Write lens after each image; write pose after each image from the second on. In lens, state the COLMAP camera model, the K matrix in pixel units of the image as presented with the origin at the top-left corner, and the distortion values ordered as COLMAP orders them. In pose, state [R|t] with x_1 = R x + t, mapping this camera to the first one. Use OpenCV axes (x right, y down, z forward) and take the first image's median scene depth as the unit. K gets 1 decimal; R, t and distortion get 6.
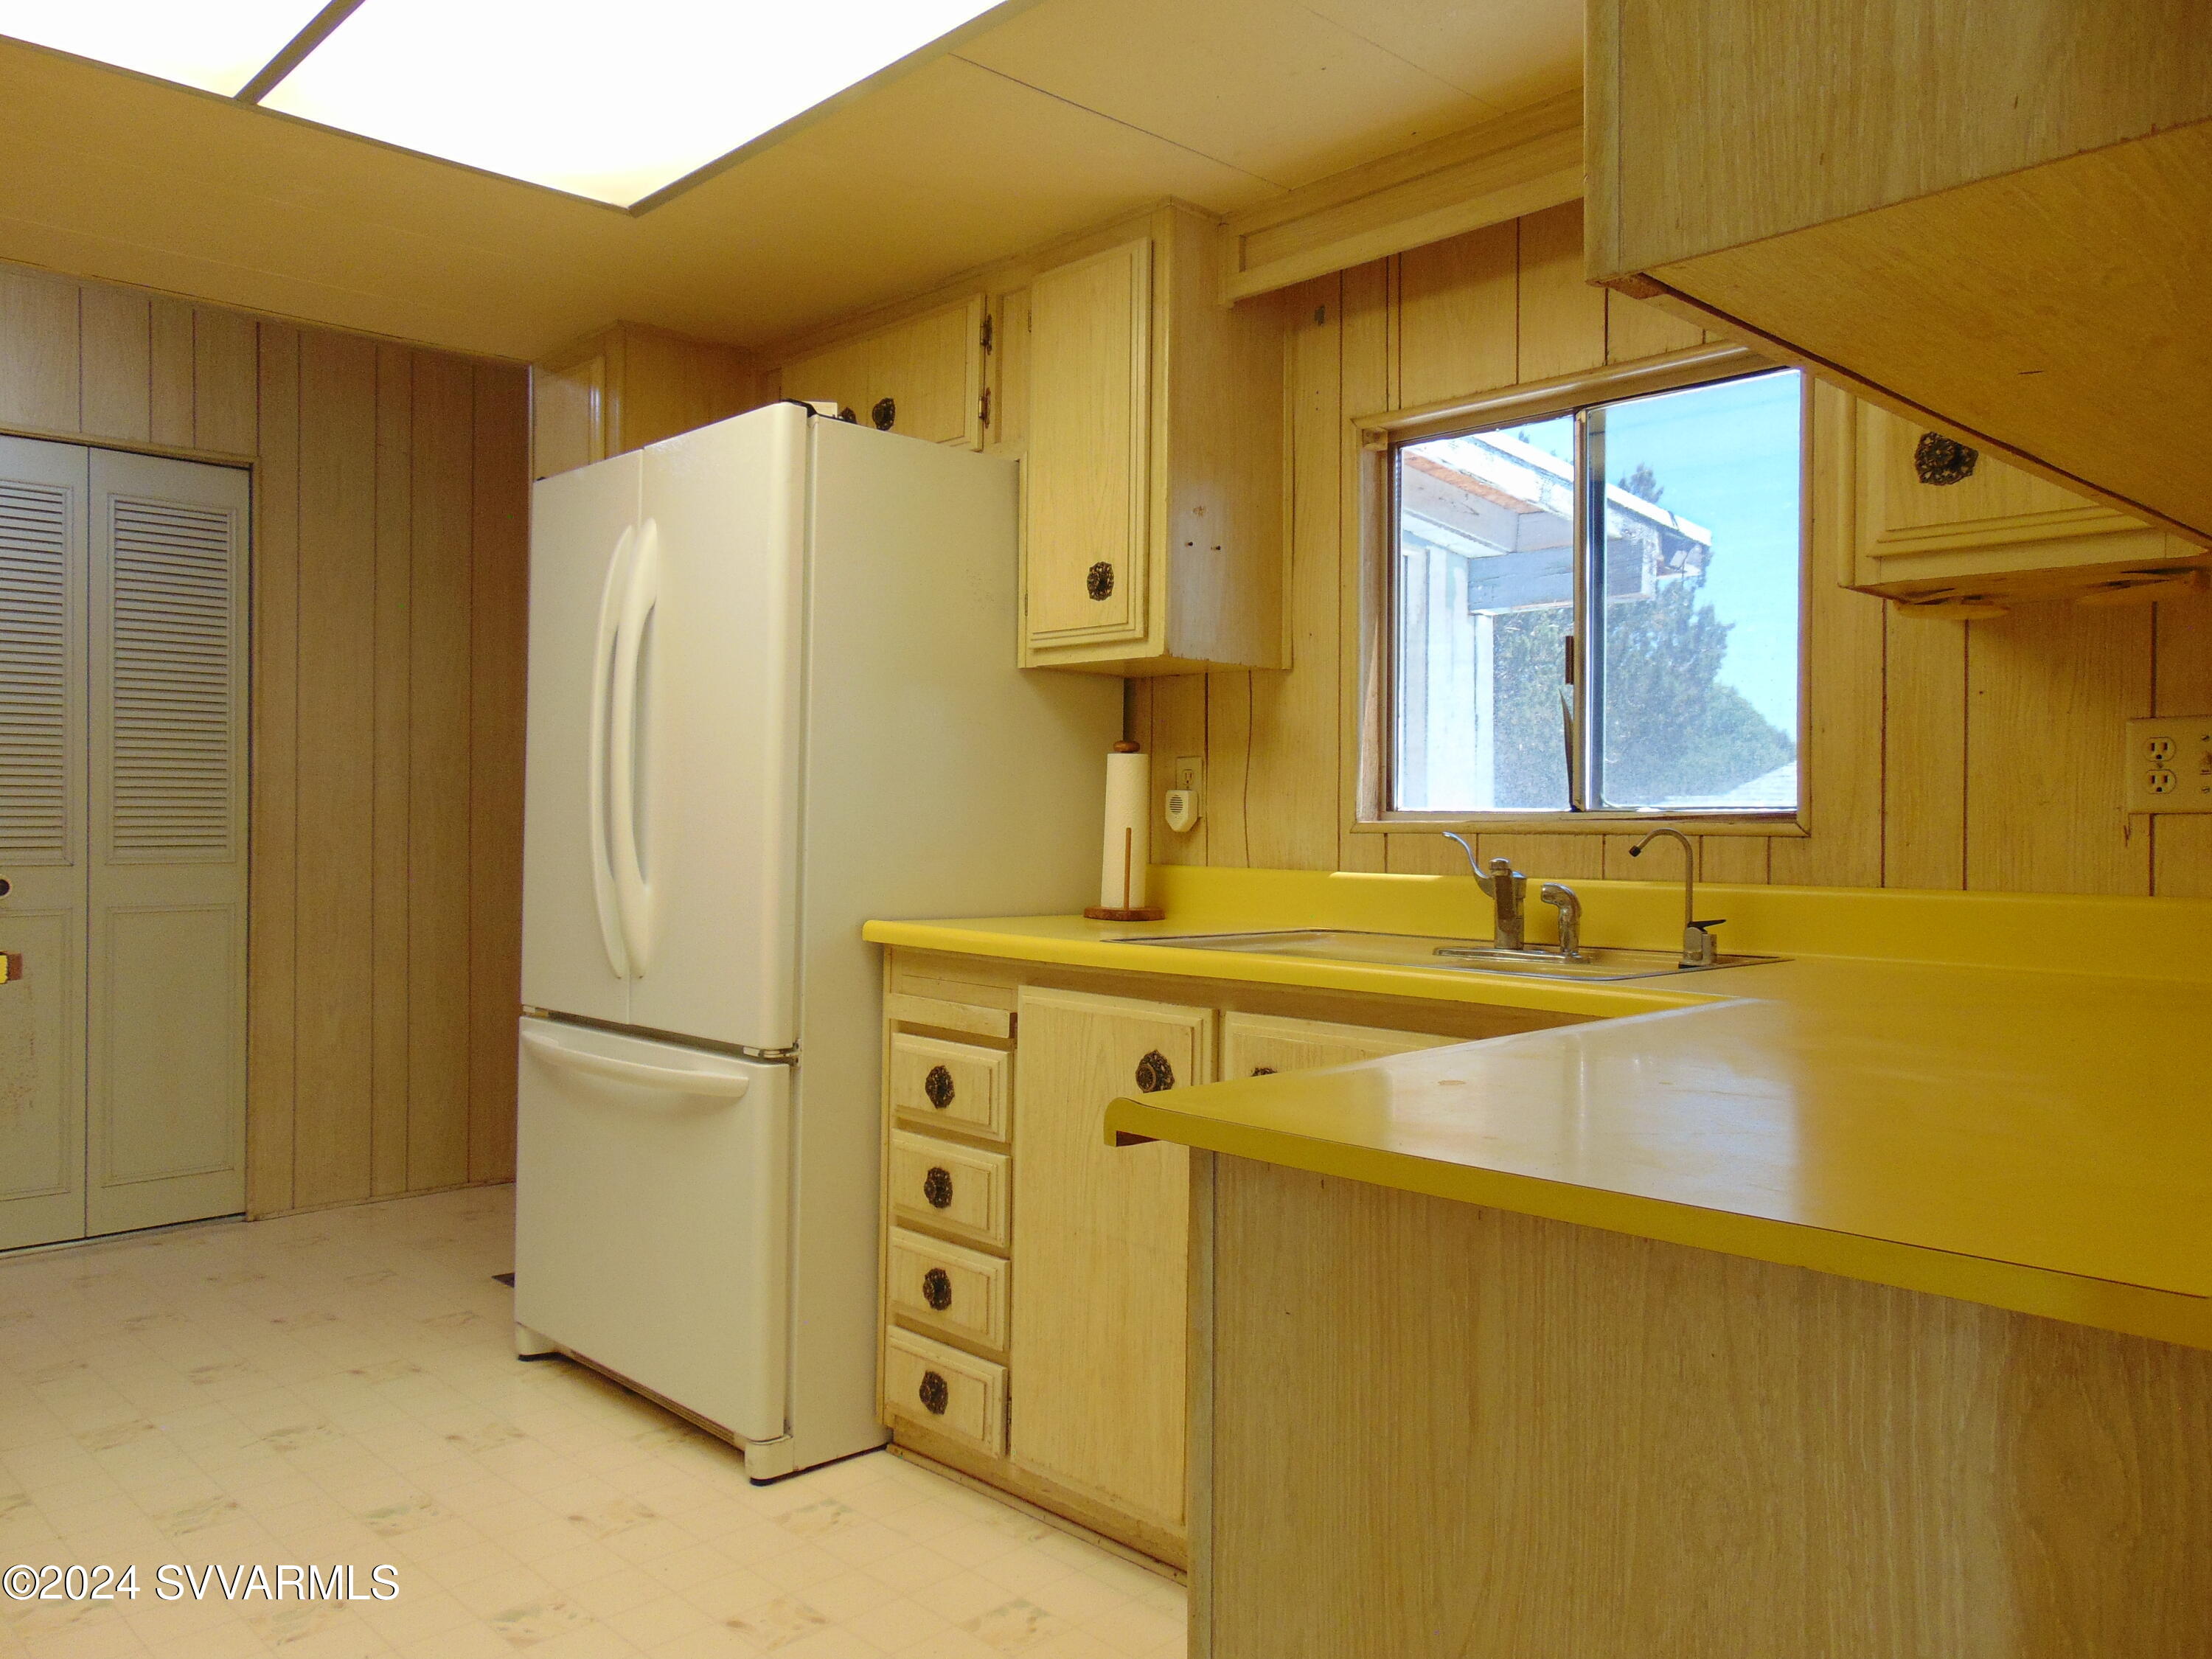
lens RADIAL K [[1660.4, 0, 1096.3], [0, 1660.4, 826.7], [0, 0, 1]] dist [-0.037334, 0.084958]
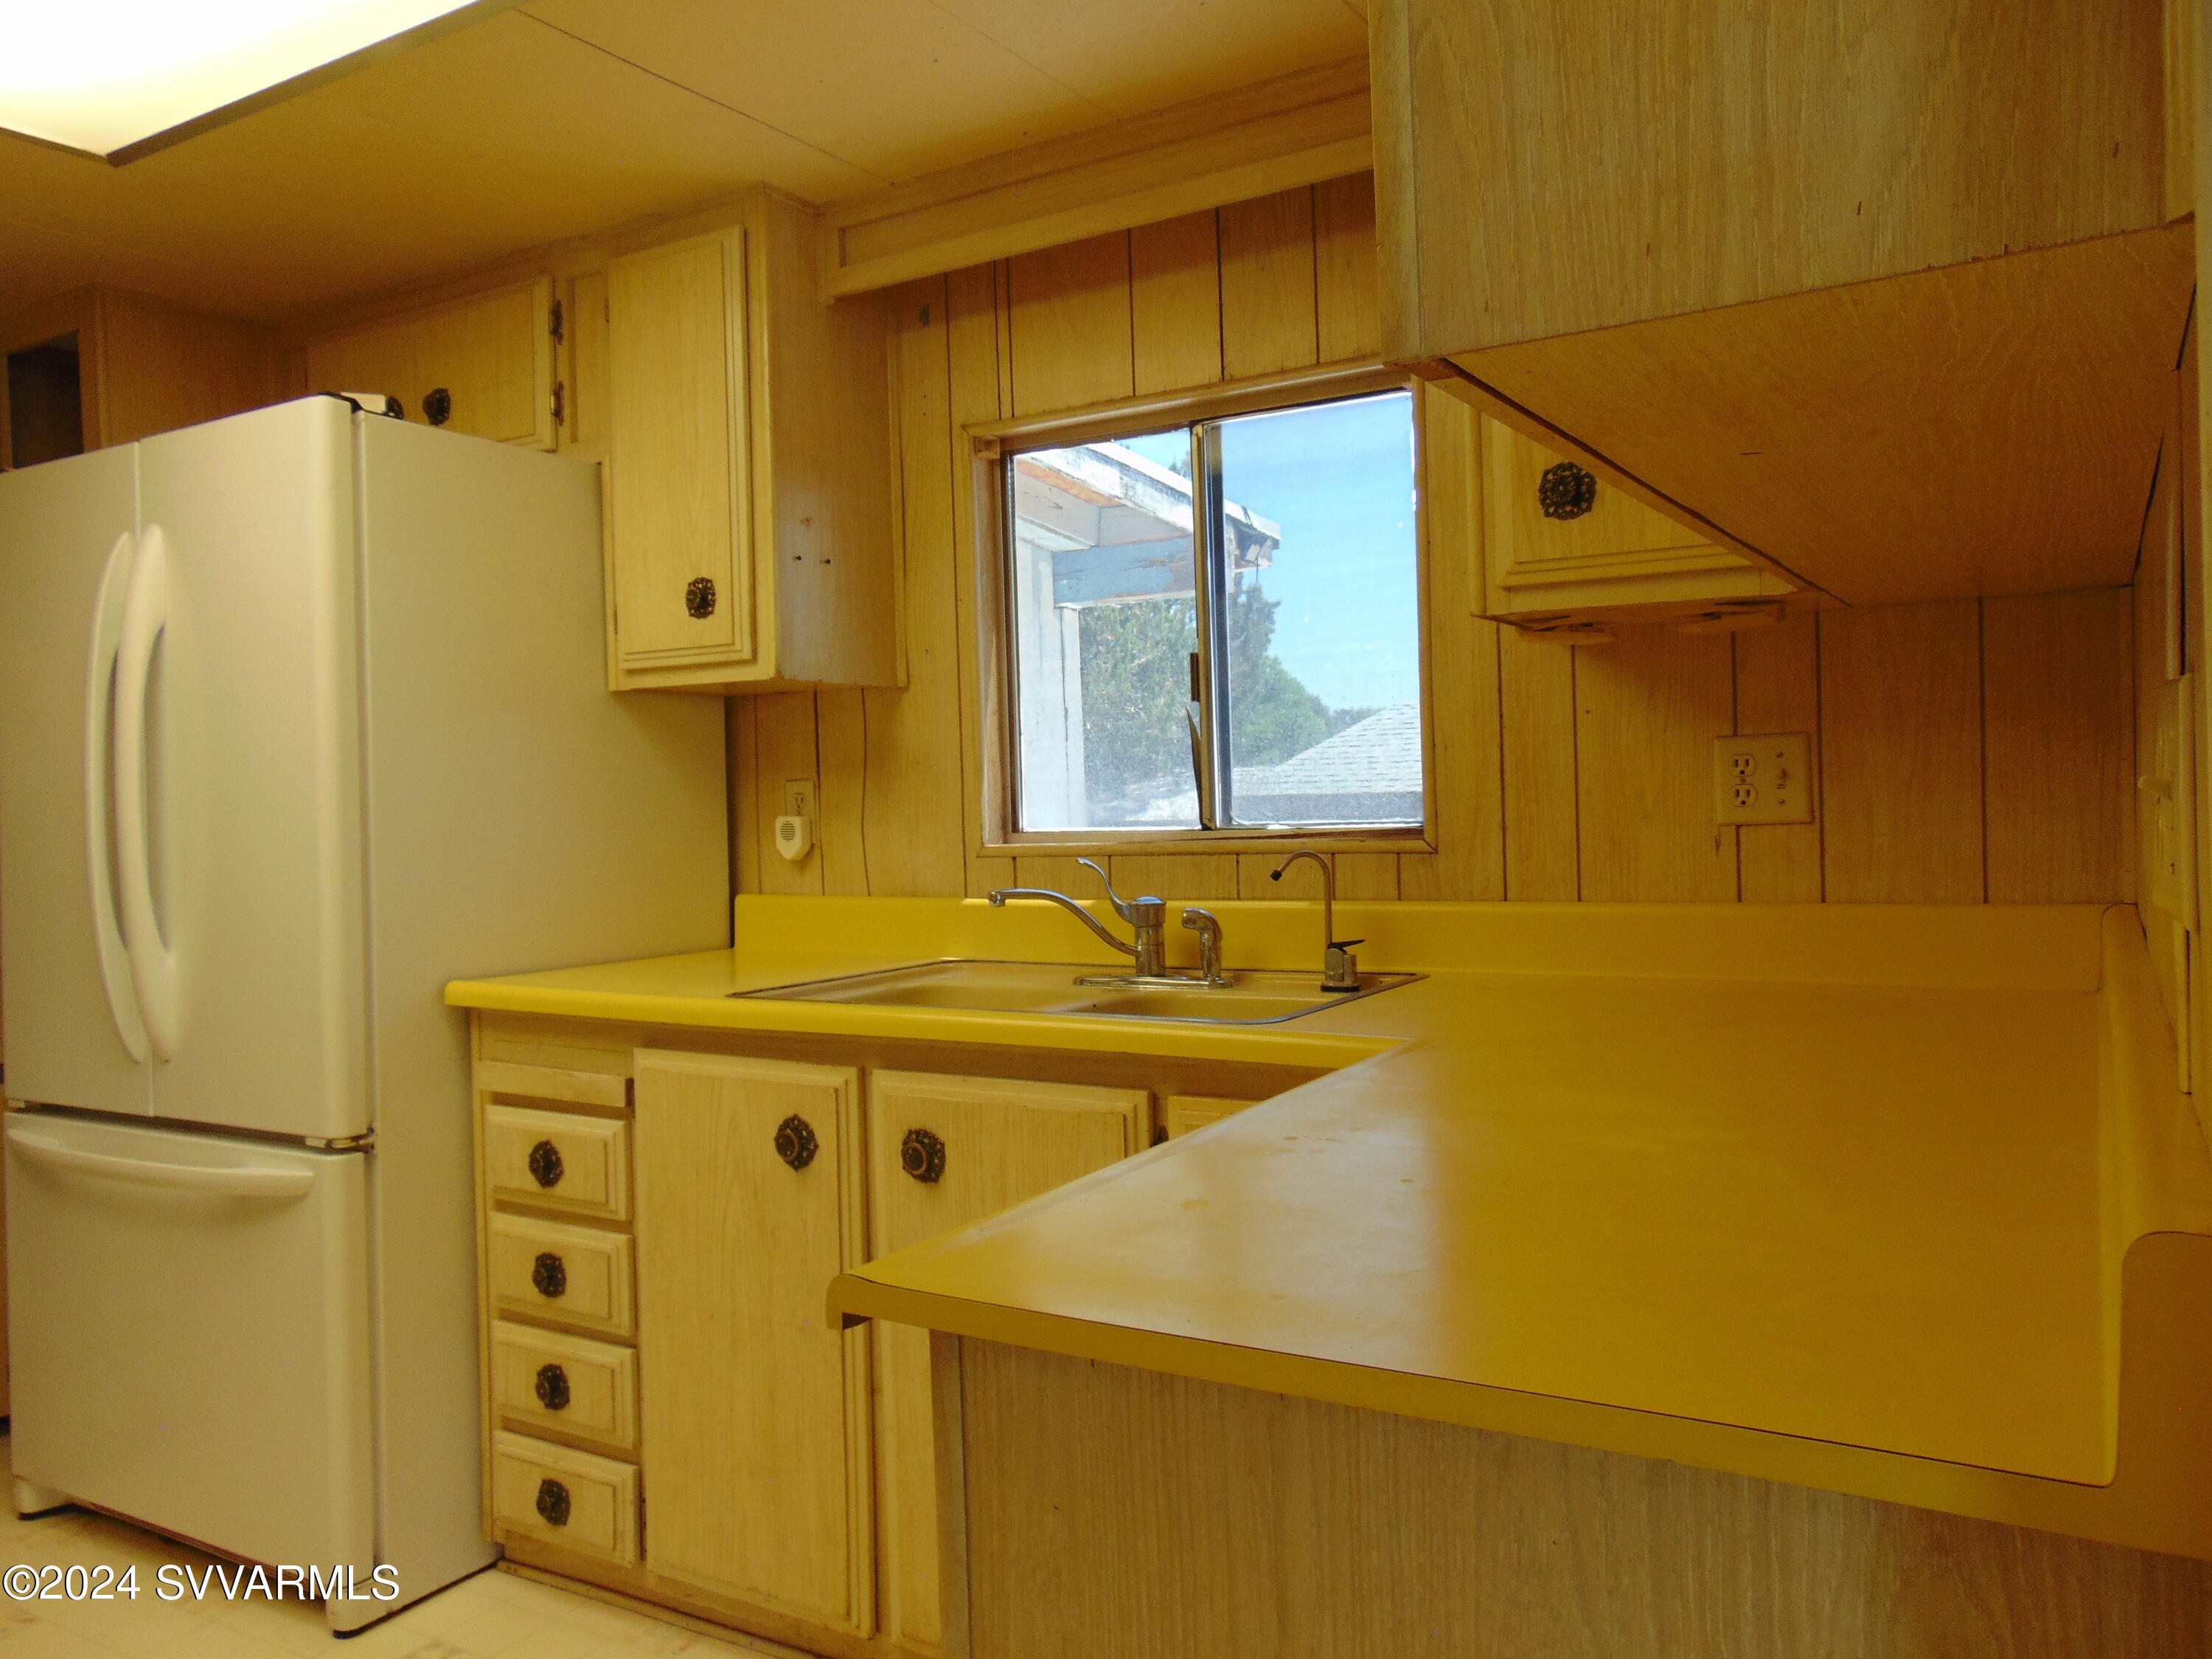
lens RADIAL K [[1660.4, 0, 1096.3], [0, 1660.4, 826.7], [0, 0, 1]] dist [-0.037334, 0.084958]
pose [[0.965636, -0.041273, 0.256599, -0.029096], [0.037523, 0.999106, 0.019494, -0.033153], [-0.257174, -0.009195, 0.966321, 0.056568]]
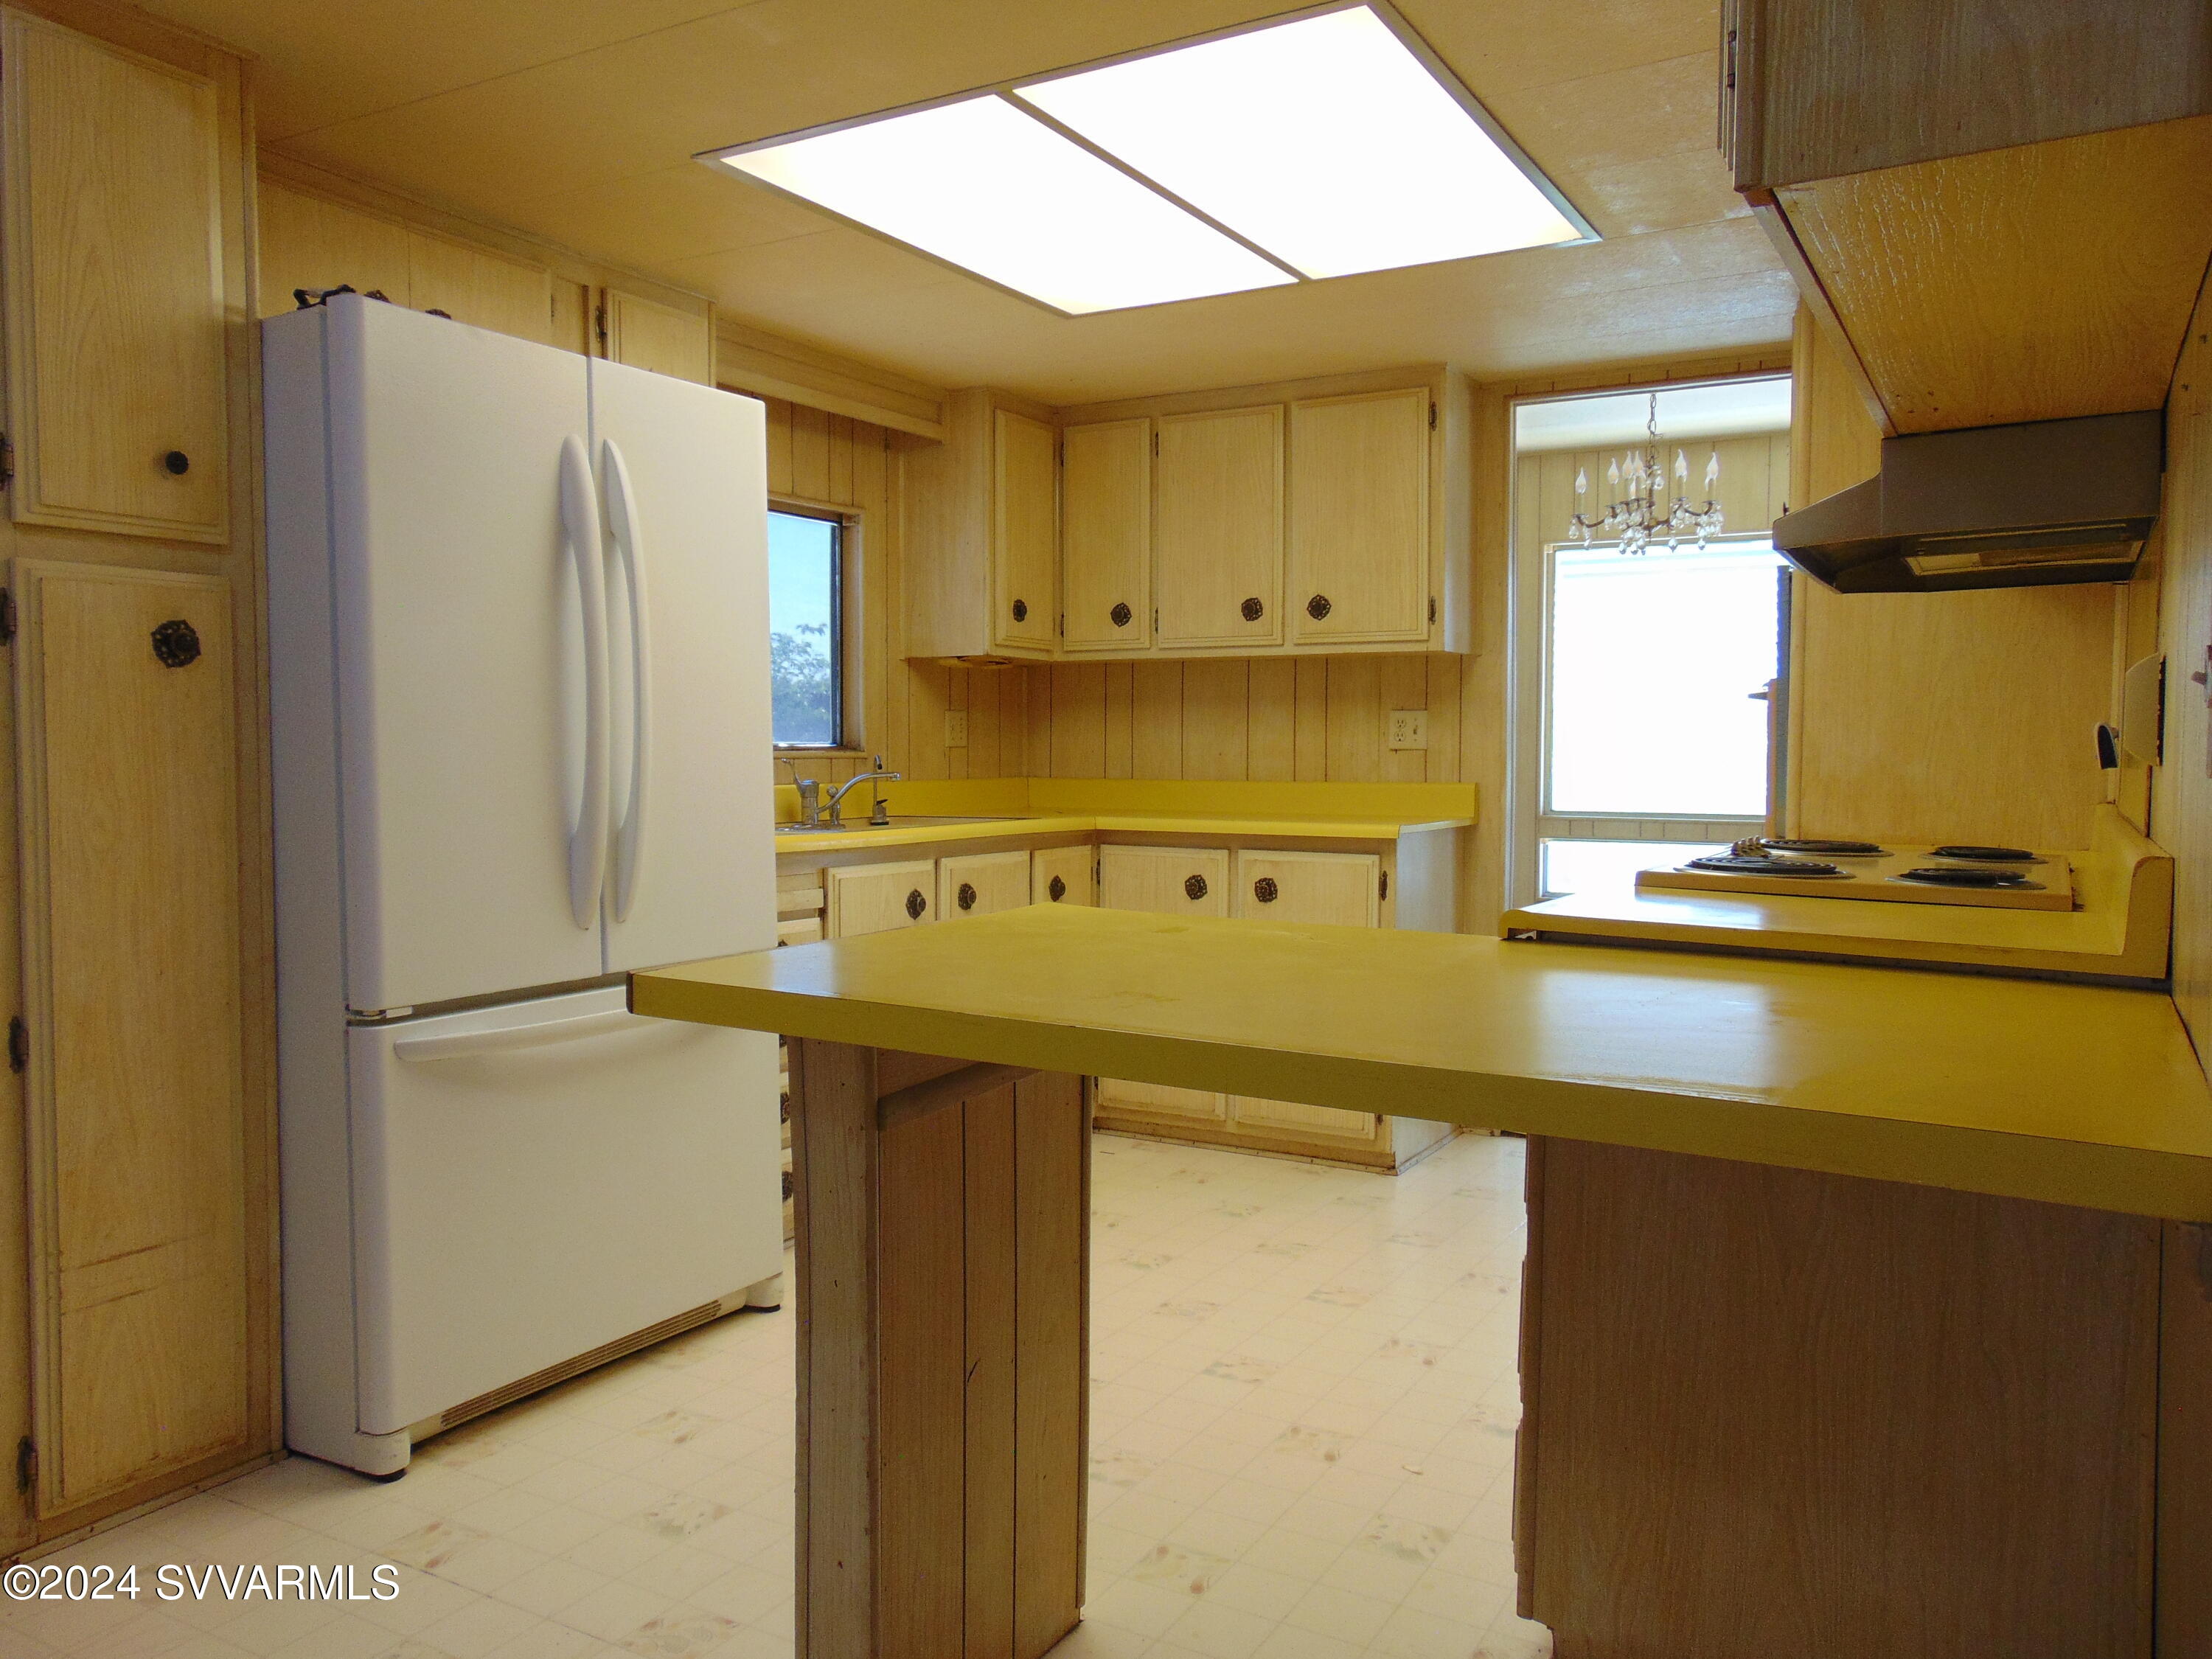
lens RADIAL K [[1660.4, 0, 1096.3], [0, 1660.4, 826.7], [0, 0, 1]] dist [-0.037334, 0.084958]
pose [[-0.279595, -0.059005, 0.958303, -1.457400], [-0.005374, 0.998190, 0.059892, -0.028741], [-0.960103, 0.011596, -0.279407, 1.145606]]
